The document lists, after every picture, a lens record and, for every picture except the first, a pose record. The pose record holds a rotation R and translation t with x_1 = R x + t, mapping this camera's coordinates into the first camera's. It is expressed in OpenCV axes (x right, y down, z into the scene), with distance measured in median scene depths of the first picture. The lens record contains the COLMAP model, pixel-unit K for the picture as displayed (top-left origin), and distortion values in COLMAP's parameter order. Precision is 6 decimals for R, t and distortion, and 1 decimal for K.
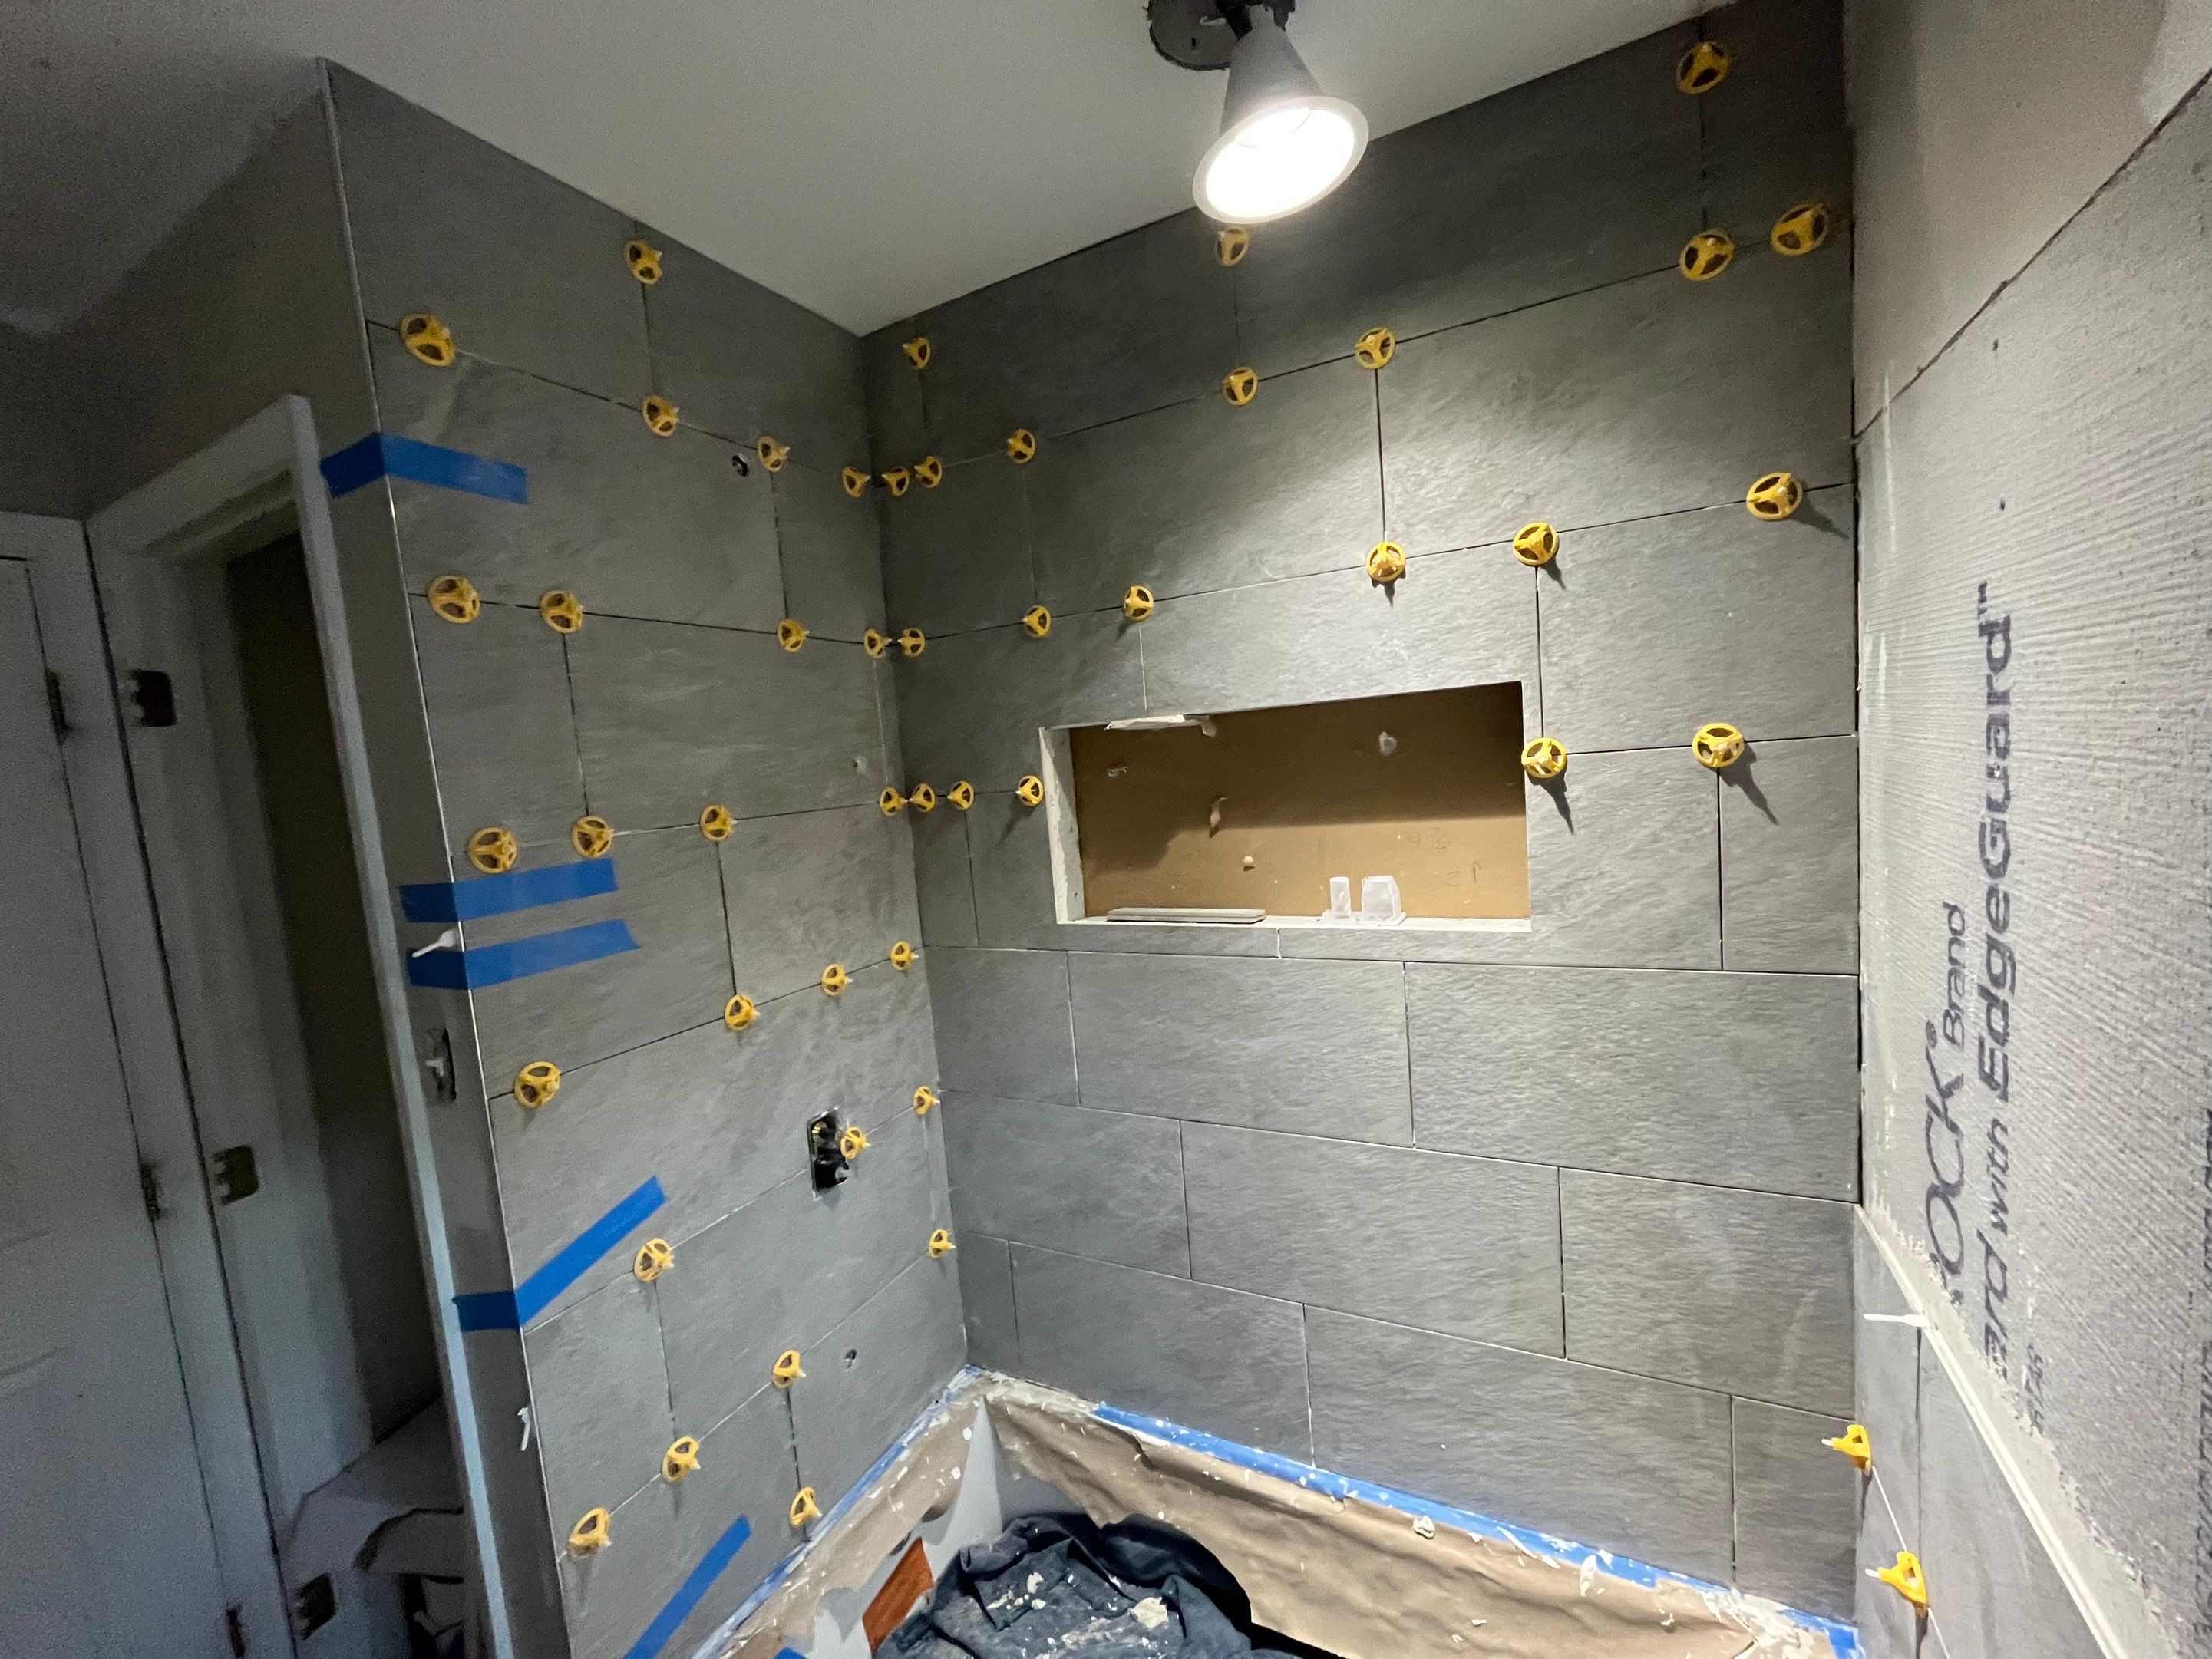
lens RADIAL K [[903.2, 0, 1104.0], [0, 903.2, 839.1], [0, 0, 1]] dist [-0.002488, 0.000451]
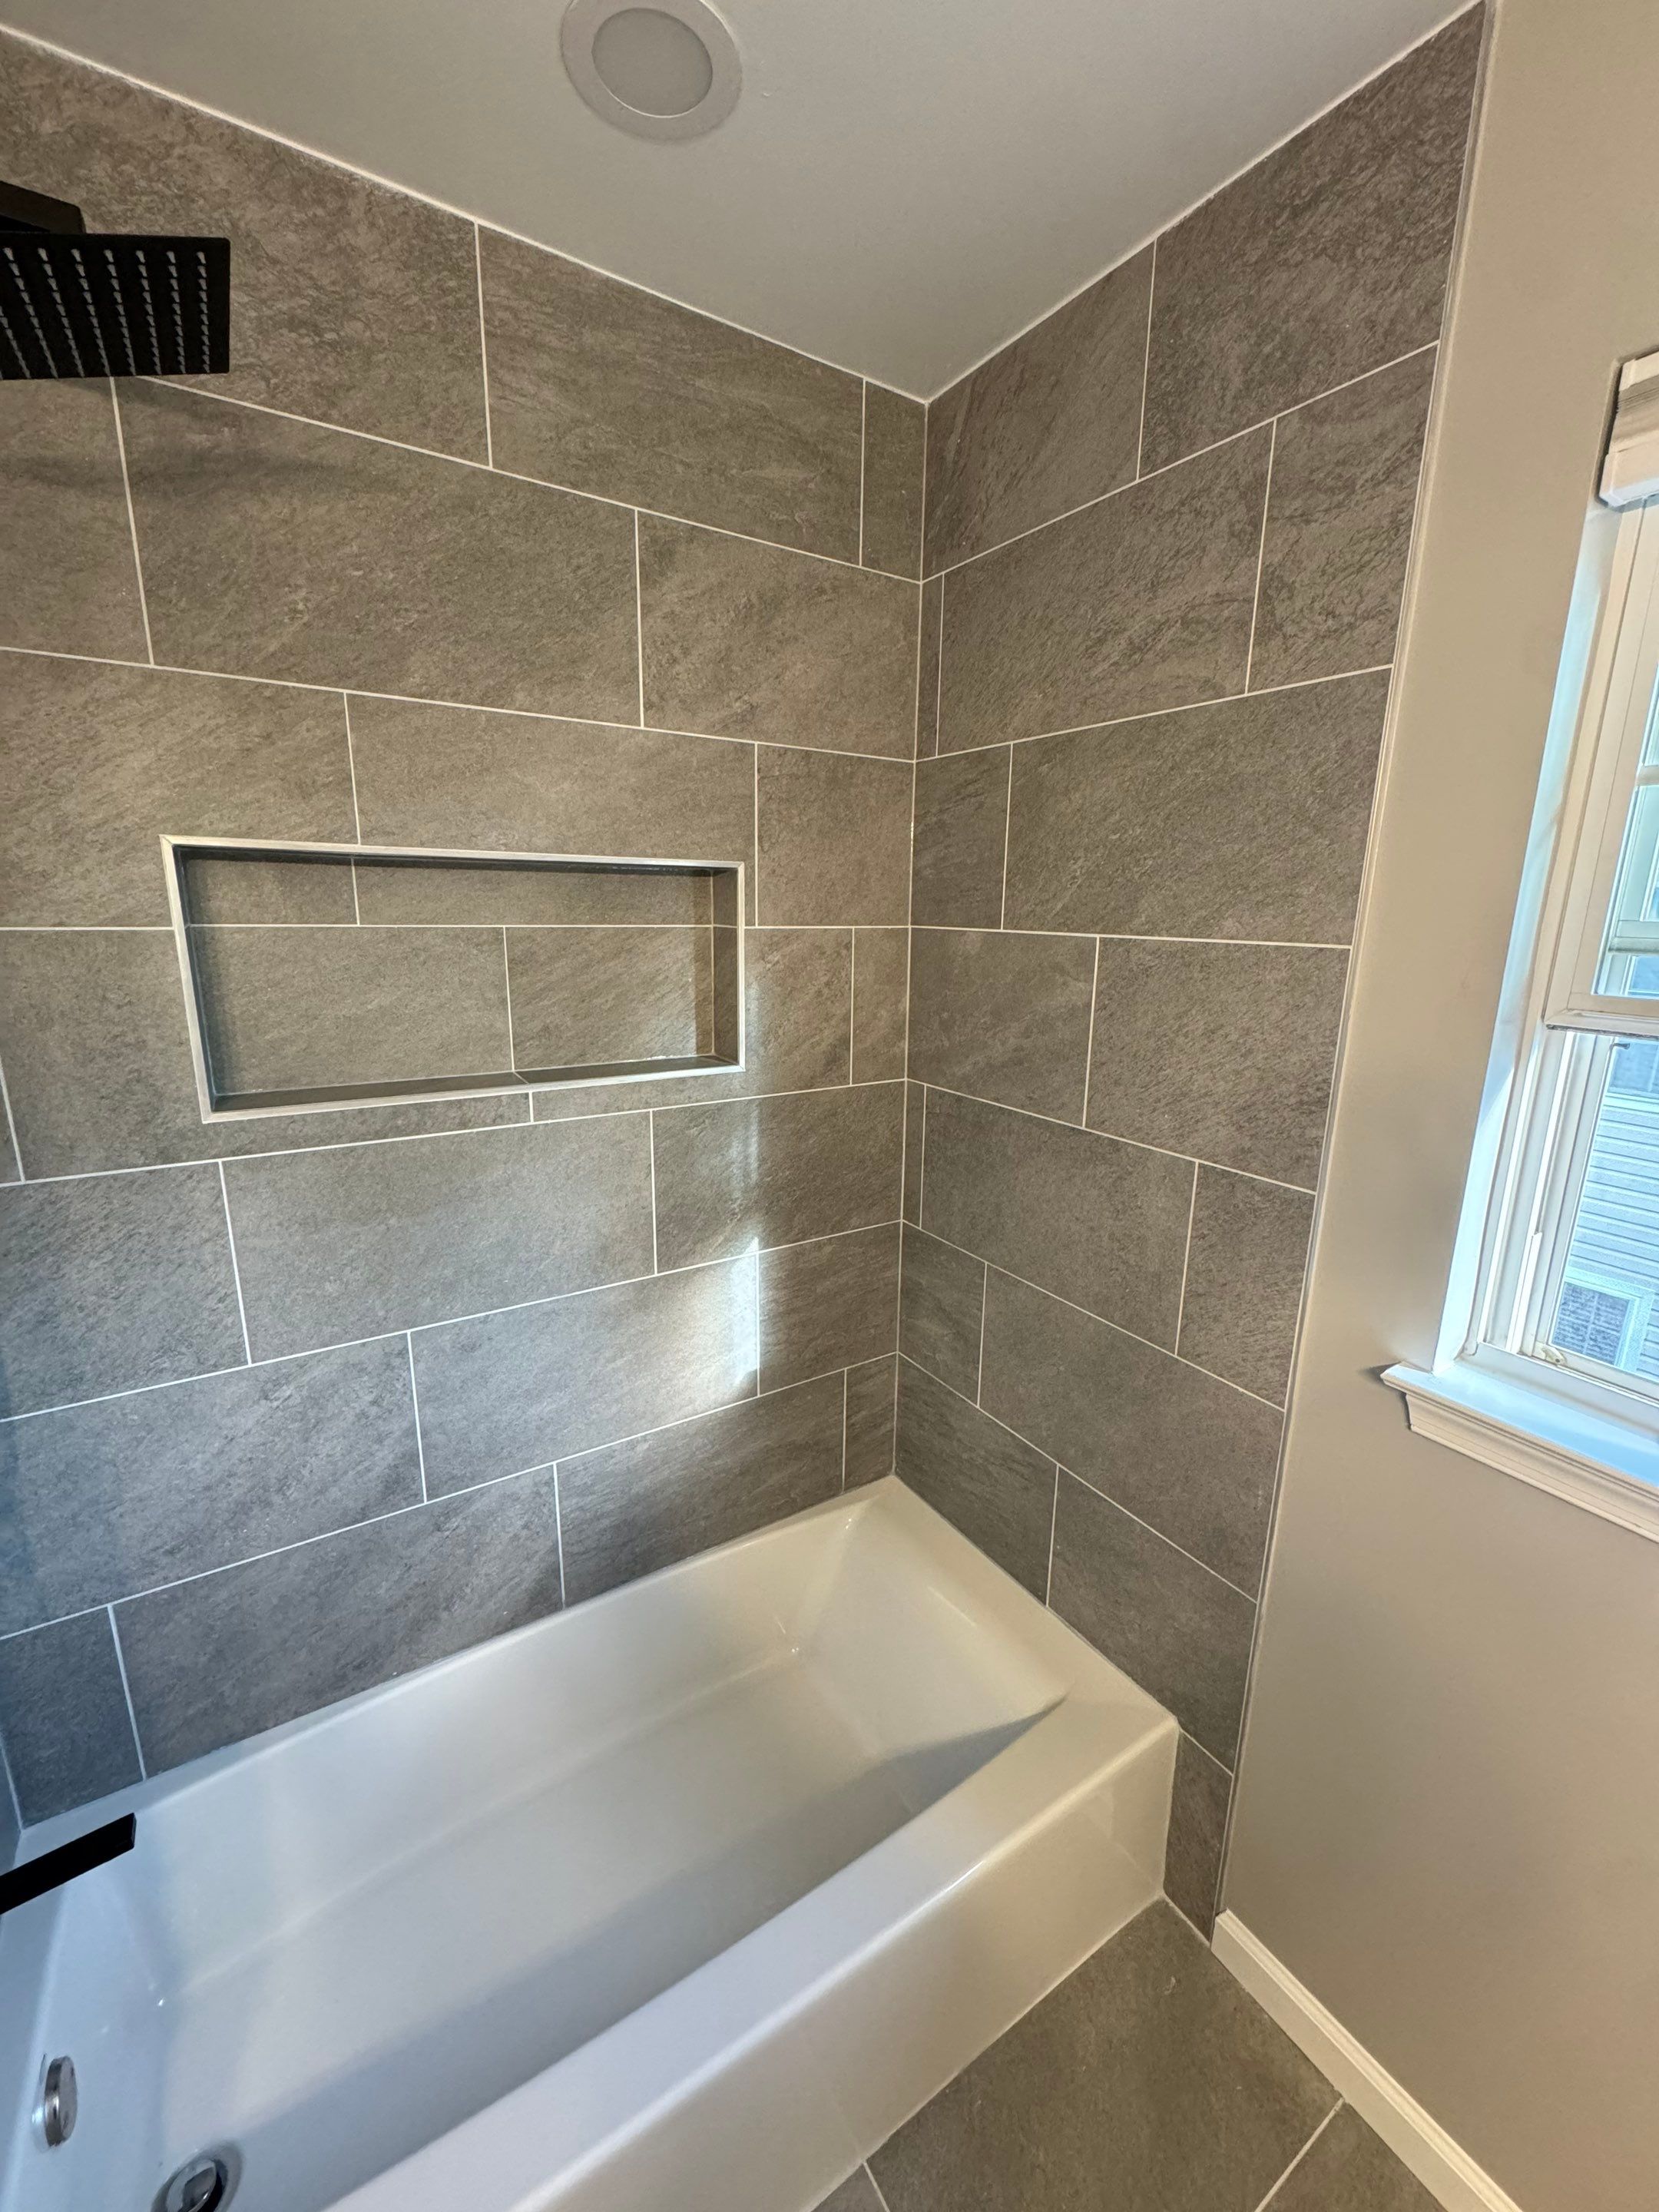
lens RADIAL K [[881.1, 0, 829.5], [0, 881.1, 1106.0], [0, 0, 1]] dist [-0.001955, -0.000281]
pose [[0.487904, -0.106179, 0.866415, -0.486192], [0.025629, 0.993889, 0.107368, 0.021788], [-0.872521, -0.030180, 0.487644, 0.288227]]
